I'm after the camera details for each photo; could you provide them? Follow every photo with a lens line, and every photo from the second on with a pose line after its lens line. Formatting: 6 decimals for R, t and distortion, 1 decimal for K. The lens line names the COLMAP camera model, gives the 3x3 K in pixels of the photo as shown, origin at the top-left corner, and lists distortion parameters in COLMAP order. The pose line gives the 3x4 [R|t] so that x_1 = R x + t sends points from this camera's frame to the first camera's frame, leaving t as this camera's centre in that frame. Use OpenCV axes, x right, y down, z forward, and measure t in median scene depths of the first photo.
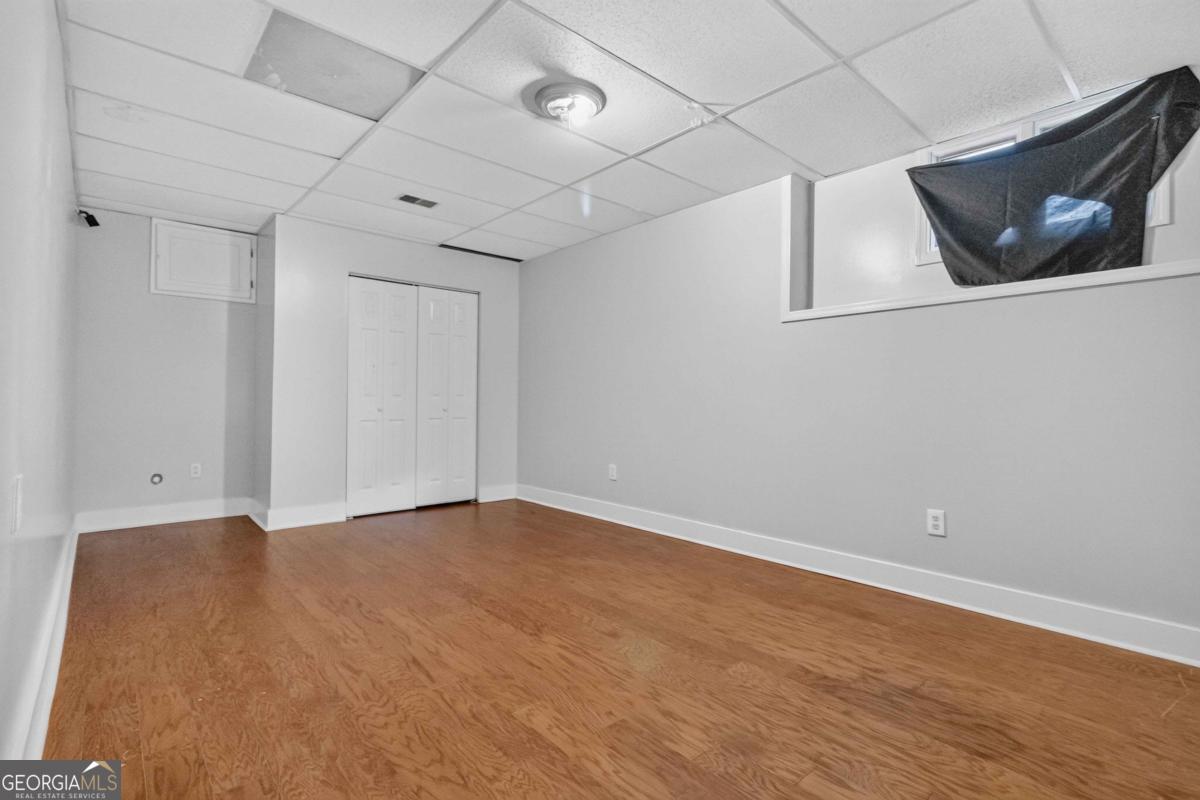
lens RADIAL K [[549.0, 0, 600.6], [0, 549.0, 395.0], [0, 0, 1]] dist [0.001021, -0.000215]
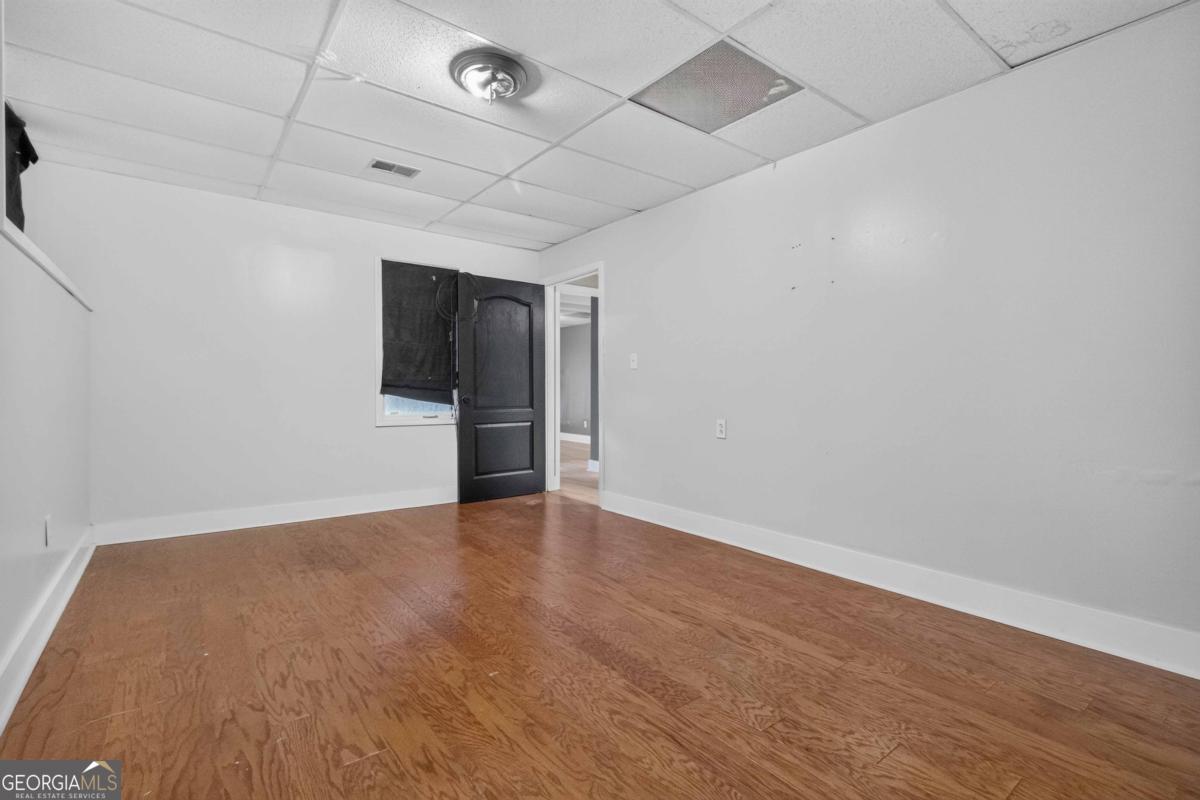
lens RADIAL K [[549.0, 0, 599.1], [0, 549.0, 394.9], [0, 0, 1]] dist [0.001021, -0.000215]
pose [[-0.996774, -0.008350, 0.079823, -0.363789], [-0.008428, 0.999964, -0.000638, 0.019170], [-0.079814, -0.001309, -0.996809, 2.149977]]
